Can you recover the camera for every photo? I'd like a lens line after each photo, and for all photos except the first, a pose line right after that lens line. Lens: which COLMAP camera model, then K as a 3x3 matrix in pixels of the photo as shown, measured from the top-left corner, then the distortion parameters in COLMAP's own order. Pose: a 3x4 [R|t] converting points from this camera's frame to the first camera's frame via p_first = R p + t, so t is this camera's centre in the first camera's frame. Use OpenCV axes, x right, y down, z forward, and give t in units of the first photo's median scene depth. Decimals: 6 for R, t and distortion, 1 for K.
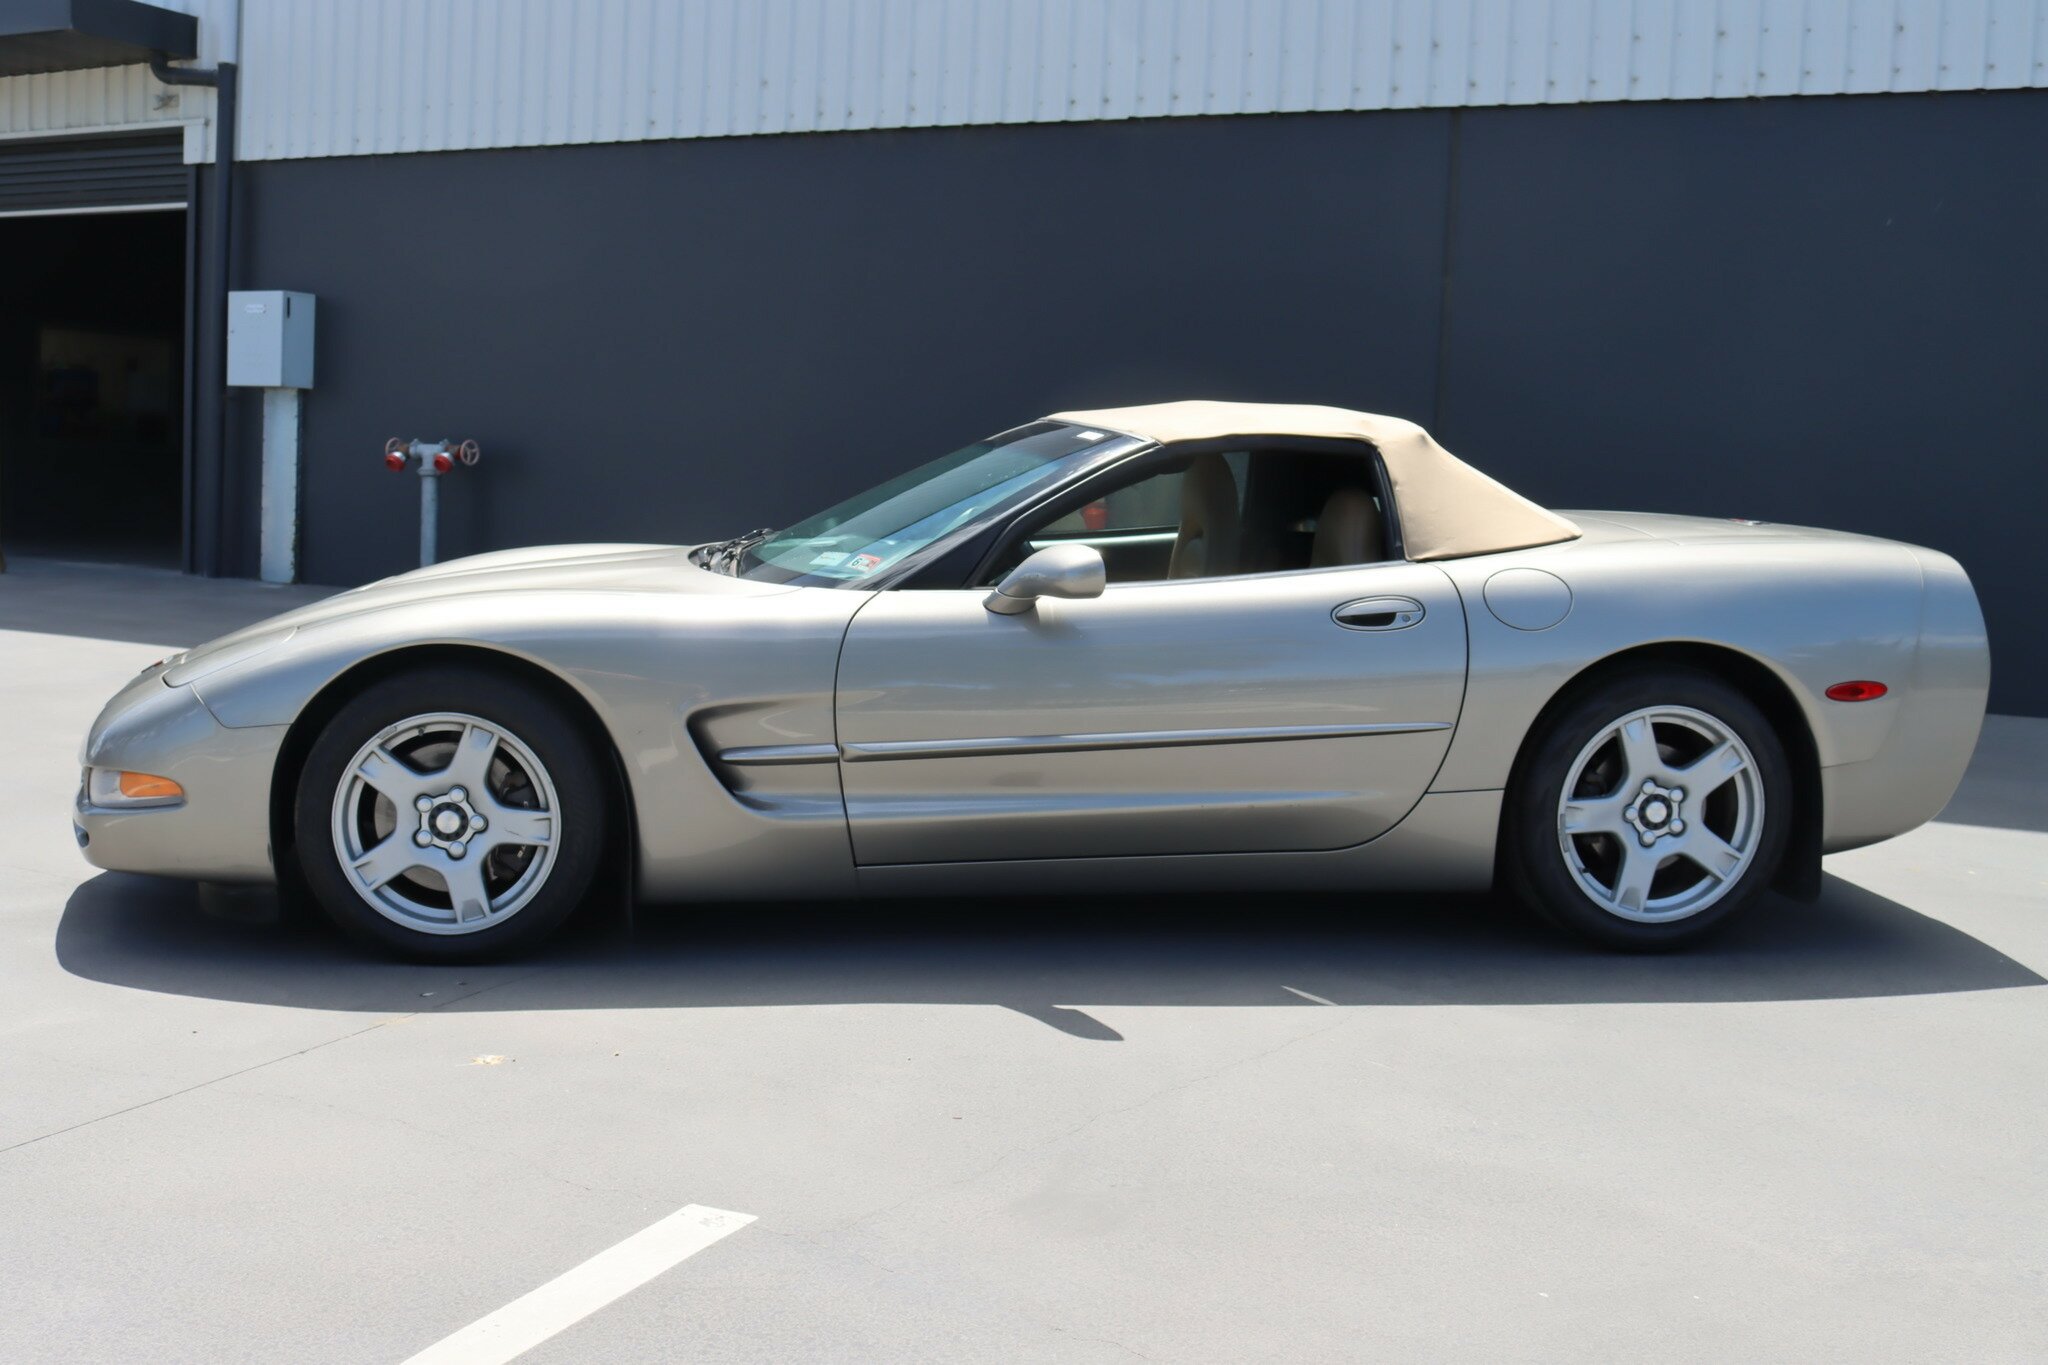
lens RADIAL K [[2113.1, 0, 1019.7], [0, 2113.1, 678.5], [0, 0, 1]] dist [-0.128548, 0.133188]
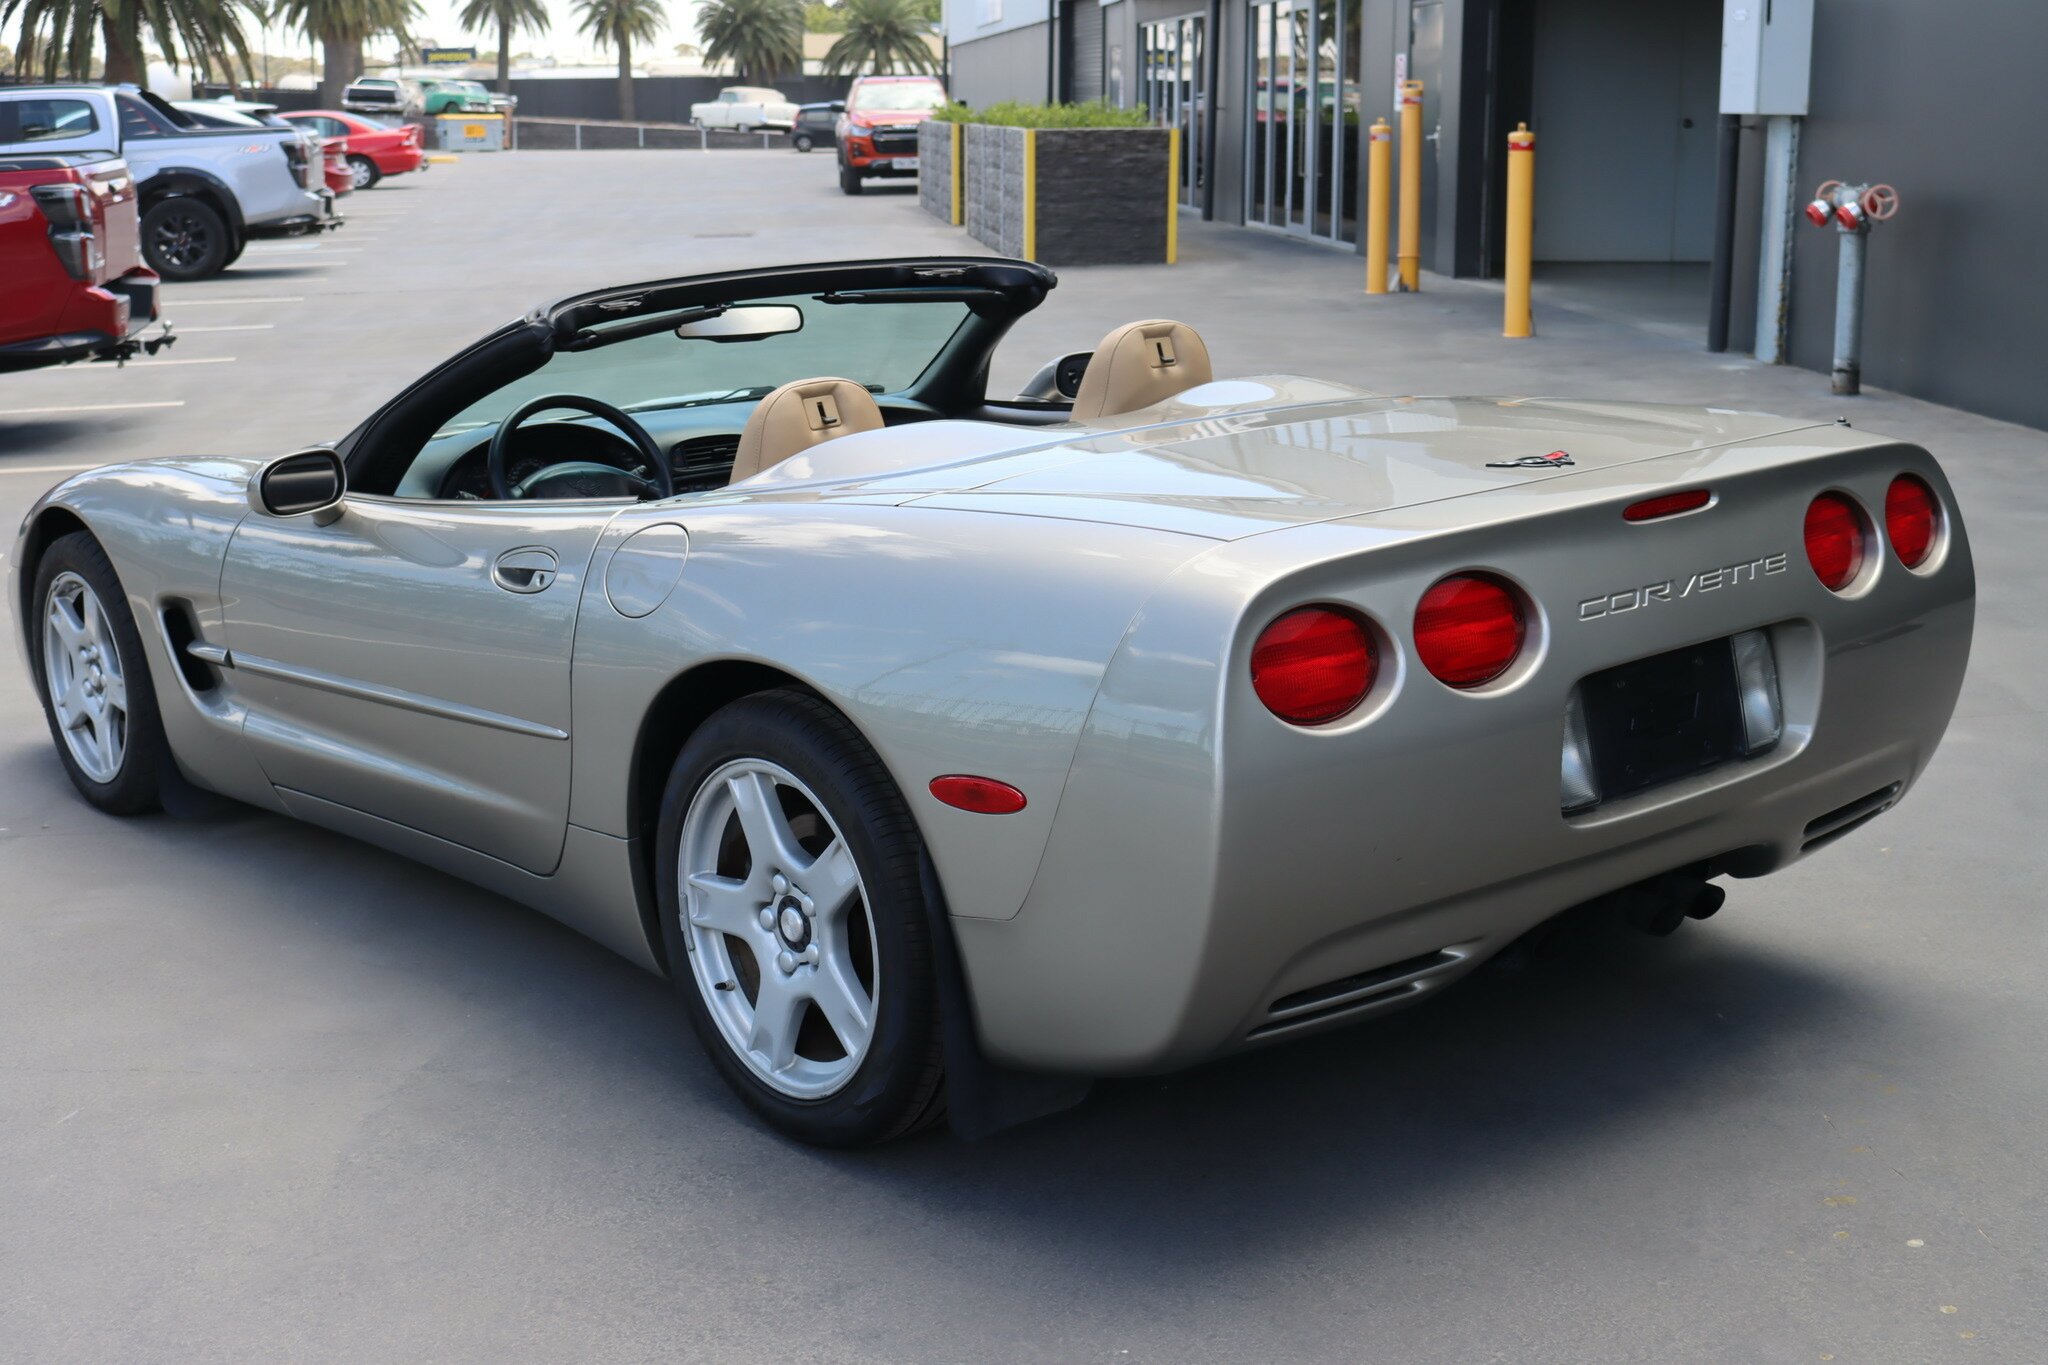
lens RADIAL K [[2646.5, 0, 1024.0], [0, 2646.5, 681.4], [0, 0, 1]] dist [-0.066613, 0.019835]
pose [[0.538956, 0.138946, -0.830795, 1.002844], [-0.054824, 0.989996, 0.130006, -0.117500], [0.840548, -0.024520, 0.541182, 0.628216]]
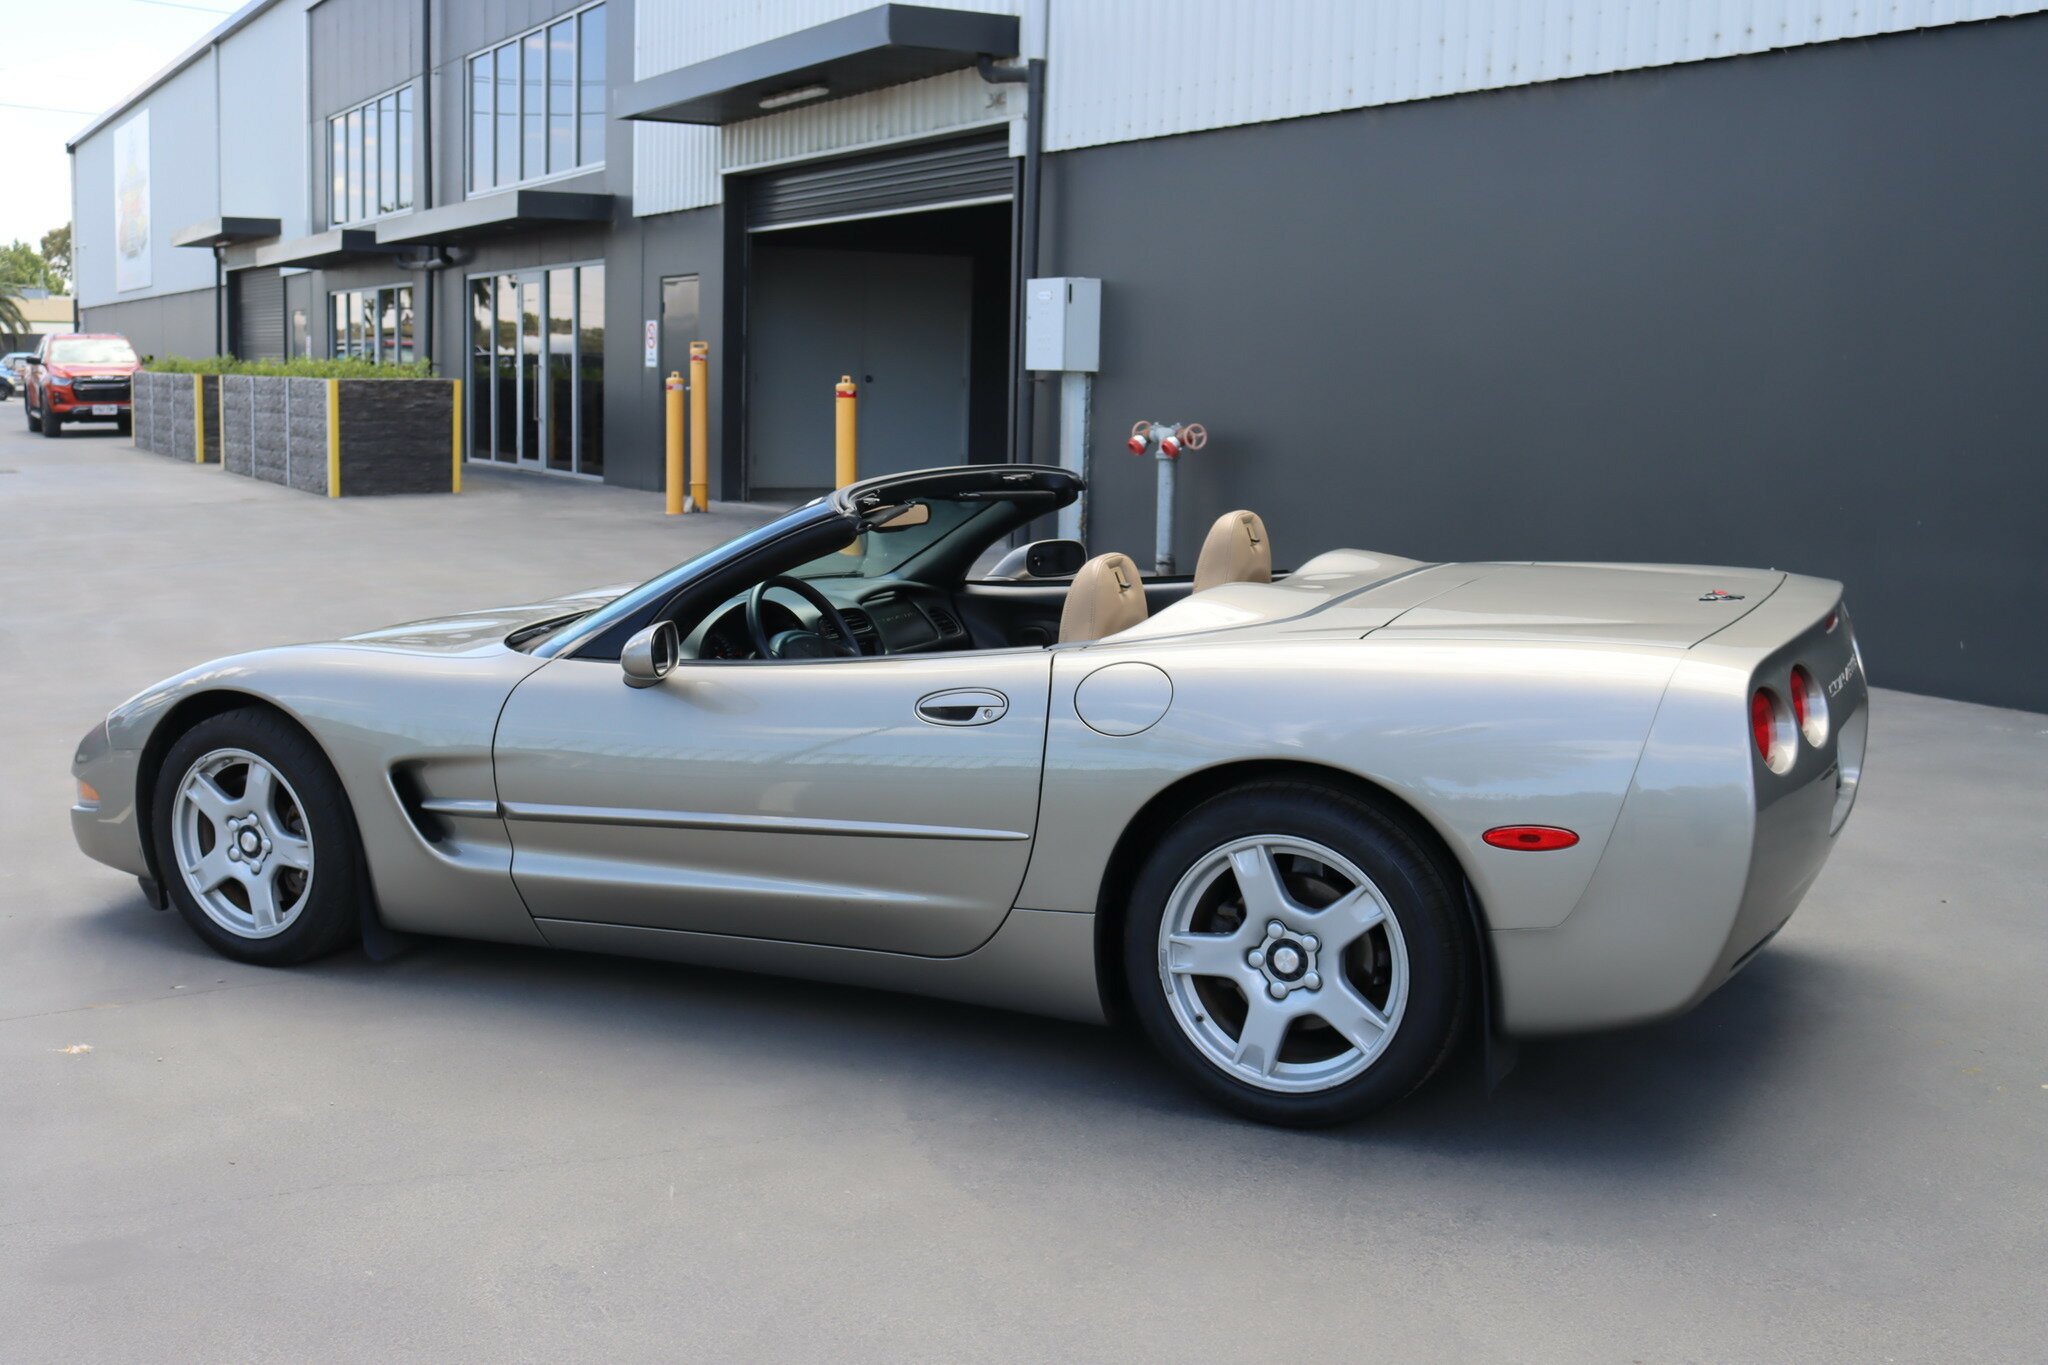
lens RADIAL K [[2231.4, 0, 1011.8], [0, 2231.4, 661.6], [0, 0, 1]] dist [-0.129192, 0.186208]
pose [[0.826457, 0.046034, -0.561114, 0.707352], [-0.036359, 0.998935, 0.028401, -0.075988], [0.561824, -0.003071, 0.827251, 0.207516]]
